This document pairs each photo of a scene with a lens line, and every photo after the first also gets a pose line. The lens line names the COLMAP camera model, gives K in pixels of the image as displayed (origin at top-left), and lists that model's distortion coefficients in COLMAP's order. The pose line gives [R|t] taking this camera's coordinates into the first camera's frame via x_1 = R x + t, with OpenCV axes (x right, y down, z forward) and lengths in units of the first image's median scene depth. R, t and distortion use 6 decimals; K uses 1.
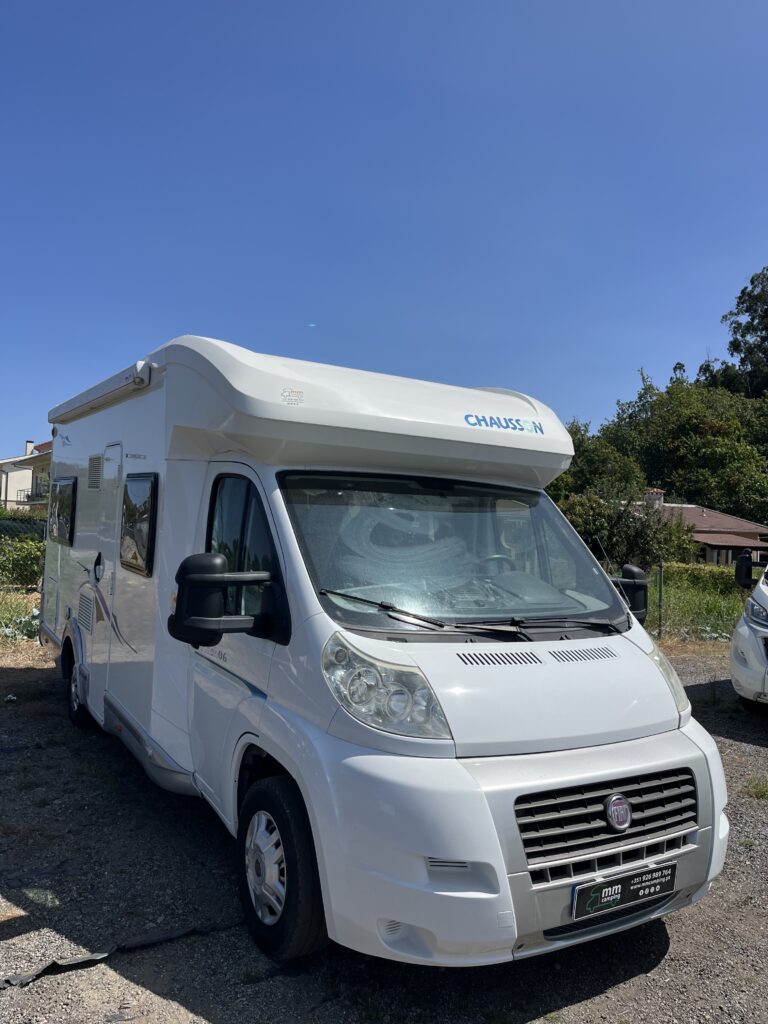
lens RADIAL K [[783.2, 0, 384.0], [0, 783.2, 512.0], [0, 0, 1]] dist [0.036477, -0.004364]
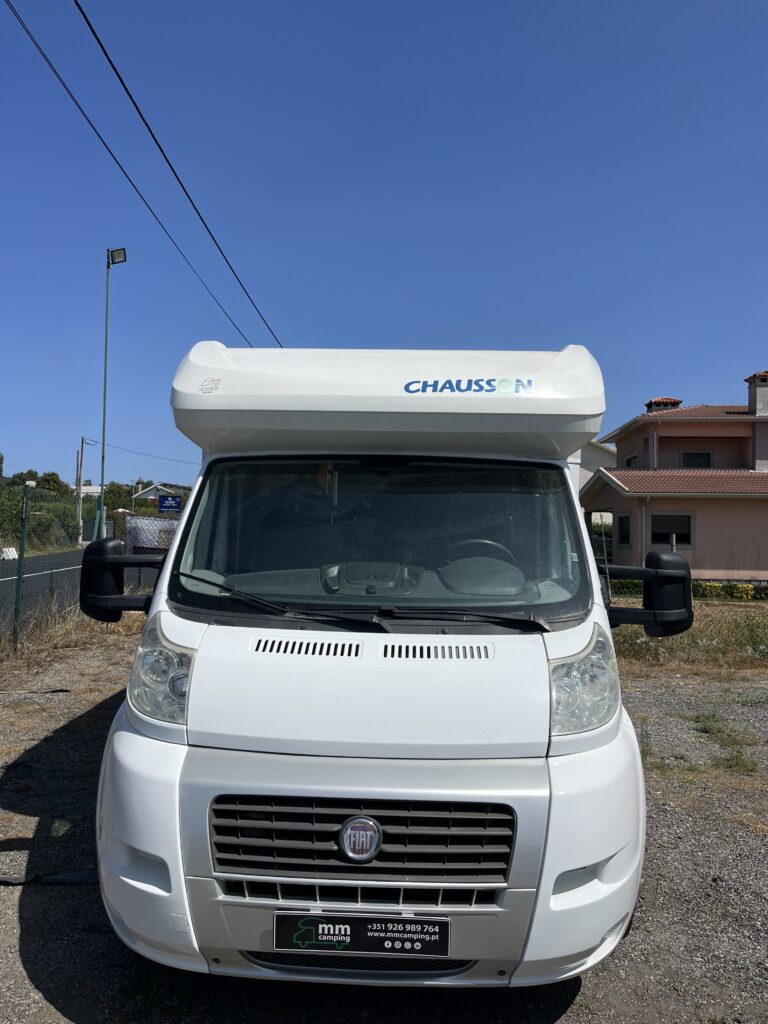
lens RADIAL K [[783.2, 0, 384.0], [0, 783.2, 512.0], [0, 0, 1]] dist [0.036477, -0.004364]
pose [[0.832332, -0.036281, -0.553089, 0.775757], [0.030561, 0.999341, -0.019562, 0.055920], [0.553434, -0.000621, 0.832893, 0.324378]]
